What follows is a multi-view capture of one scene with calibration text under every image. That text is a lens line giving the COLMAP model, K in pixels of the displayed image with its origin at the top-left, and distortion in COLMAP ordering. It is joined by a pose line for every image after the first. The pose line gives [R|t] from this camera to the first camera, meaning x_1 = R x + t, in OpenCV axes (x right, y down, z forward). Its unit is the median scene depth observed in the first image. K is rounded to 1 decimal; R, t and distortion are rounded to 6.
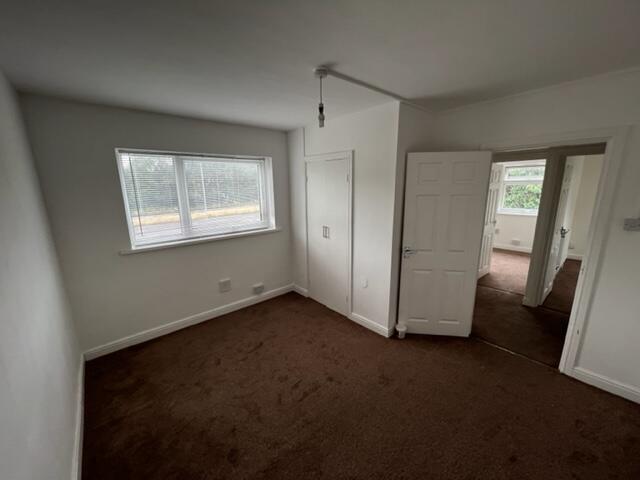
lens RADIAL K [[255.8, 0, 320.0], [0, 255.8, 240.0], [0, 0, 1]] dist [-0.001975, -0.000362]
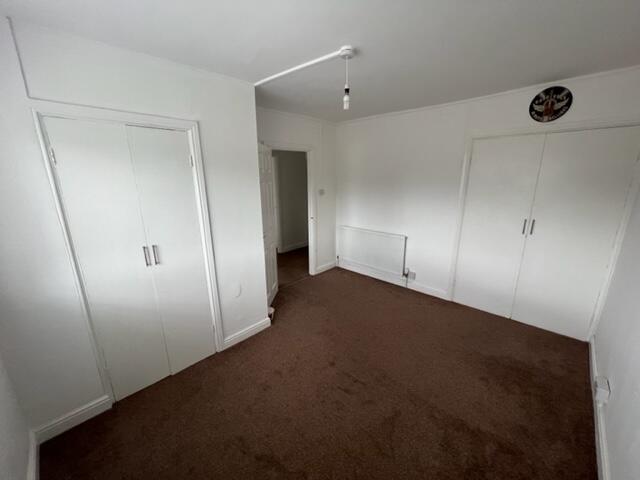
lens RADIAL K [[255.8, 0, 320.0], [0, 255.8, 240.0], [0, 0, 1]] dist [-0.001975, -0.000362]
pose [[-0.086335, -0.240875, 0.966709, -0.618307], [0.214745, 0.943023, 0.254152, -0.142807], [-0.972847, 0.229538, -0.029689, 0.730989]]
